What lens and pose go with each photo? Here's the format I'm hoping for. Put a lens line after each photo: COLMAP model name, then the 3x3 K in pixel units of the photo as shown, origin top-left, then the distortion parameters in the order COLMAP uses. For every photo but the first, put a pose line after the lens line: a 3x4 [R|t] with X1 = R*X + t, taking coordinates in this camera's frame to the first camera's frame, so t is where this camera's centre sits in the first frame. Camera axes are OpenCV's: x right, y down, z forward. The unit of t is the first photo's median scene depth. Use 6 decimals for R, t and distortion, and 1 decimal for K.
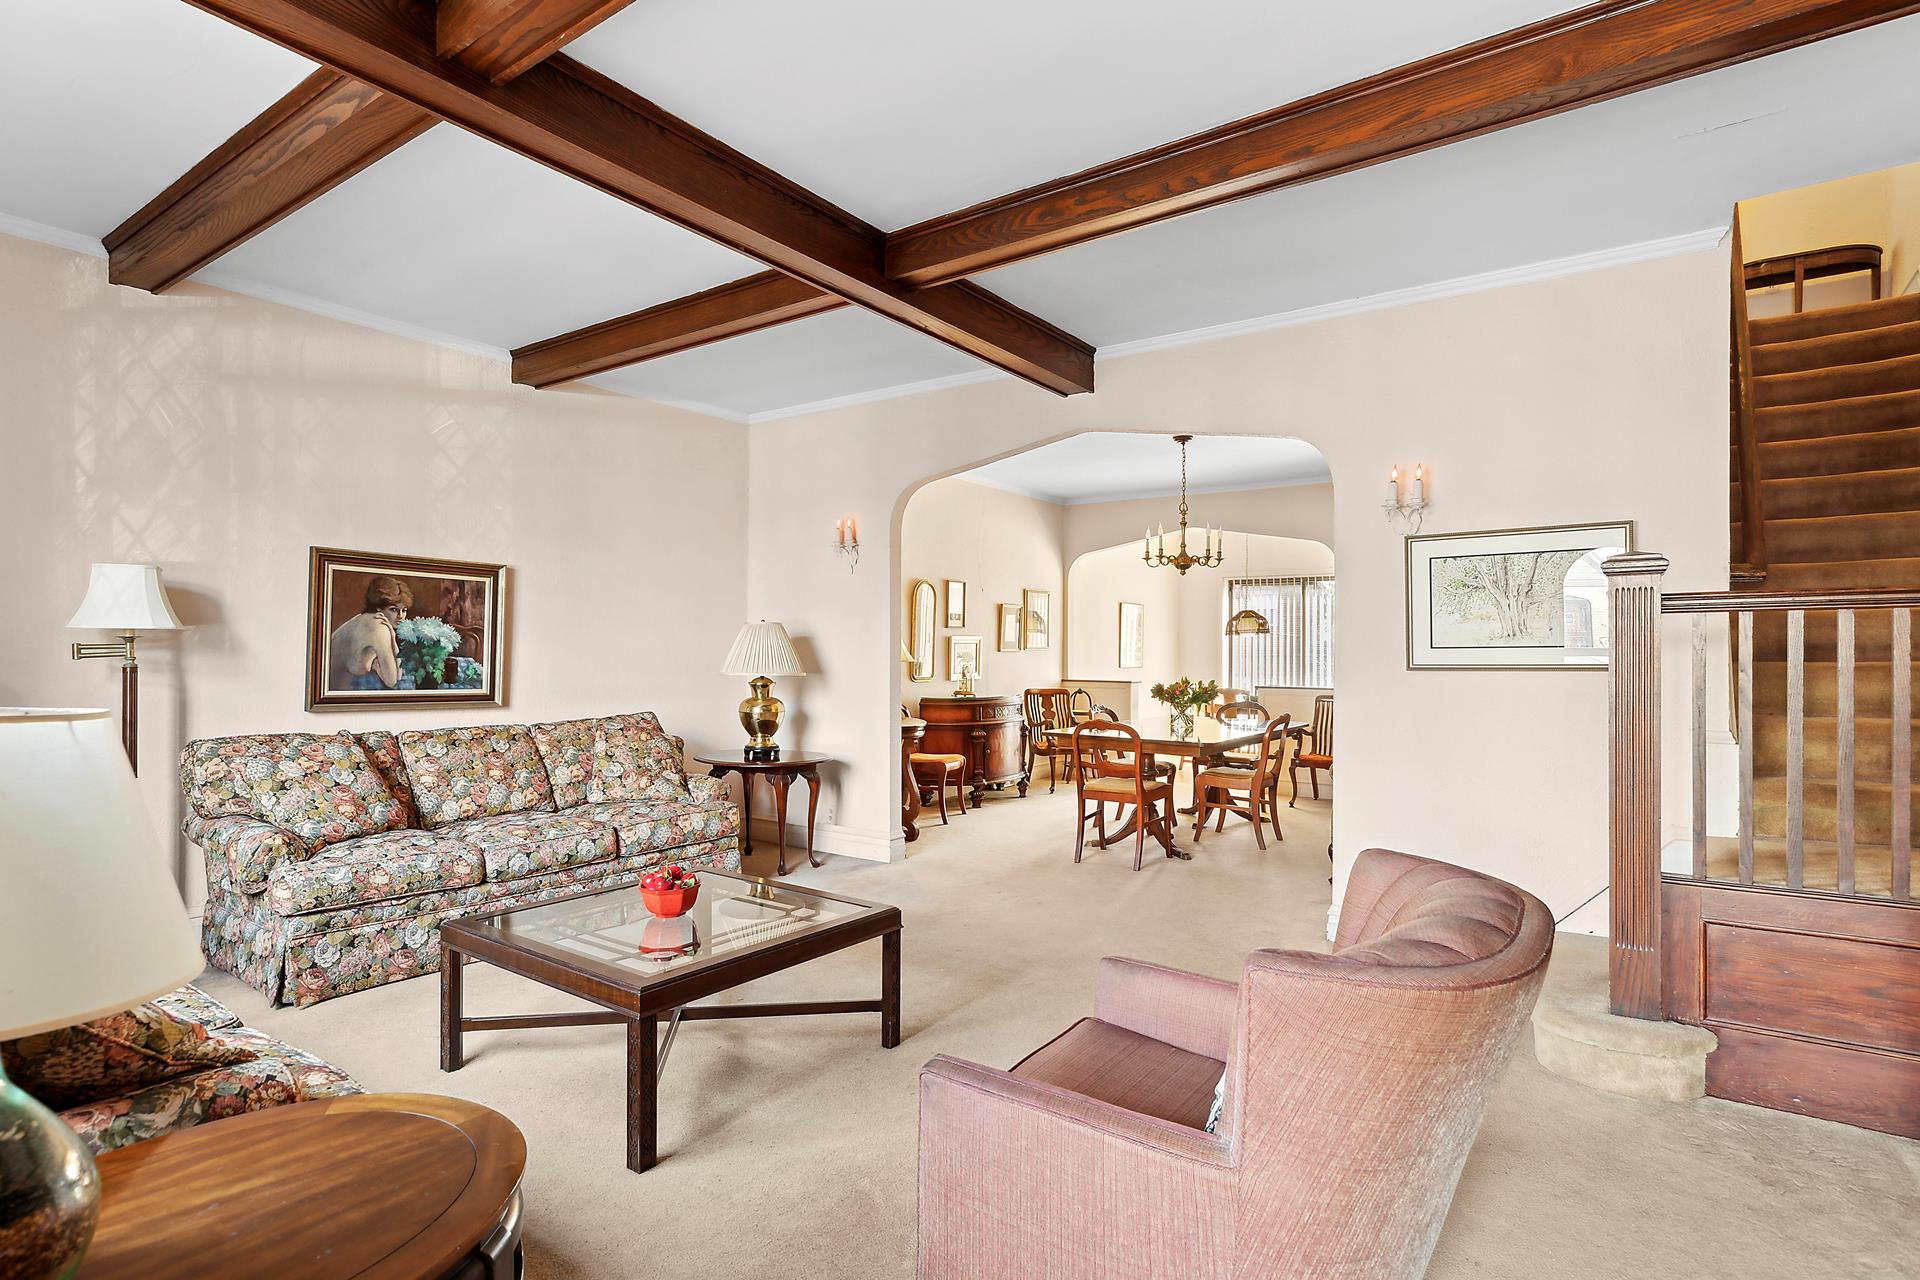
lens RADIAL K [[987.3, 0, 958.2], [0, 987.3, 644.6], [0, 0, 1]] dist [0.000815, 0.000009]
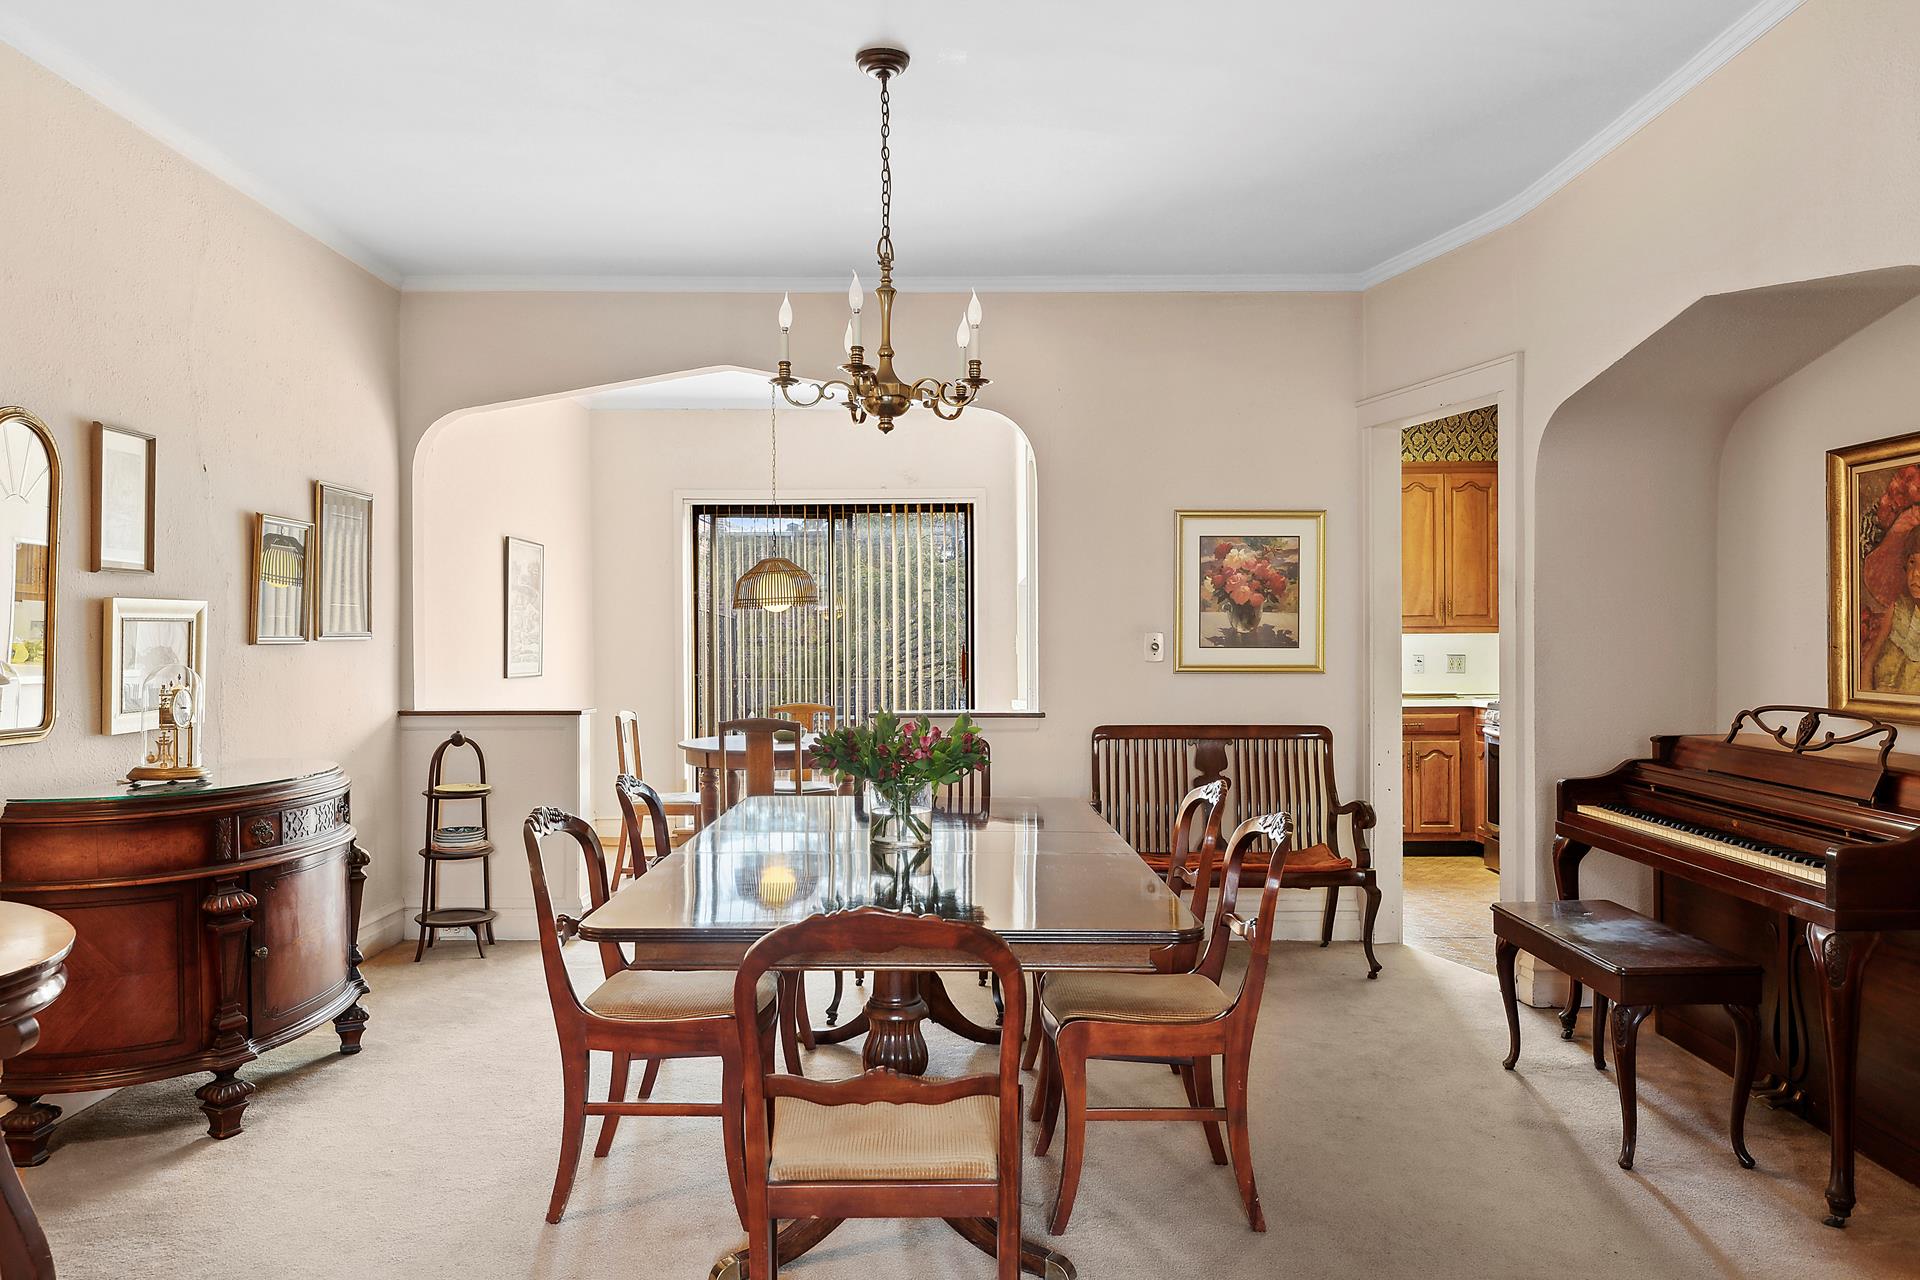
lens RADIAL K [[1346.7, 0, 961.8], [0, 1346.7, 647.8], [0, 0, 1]] dist [-0.003862, -0.005183]
pose [[0.812812, -0.010762, 0.582427, -0.037258], [0.005024, 0.999922, 0.011465, 0.004242], [-0.582505, -0.006393, 0.812802, 0.485720]]
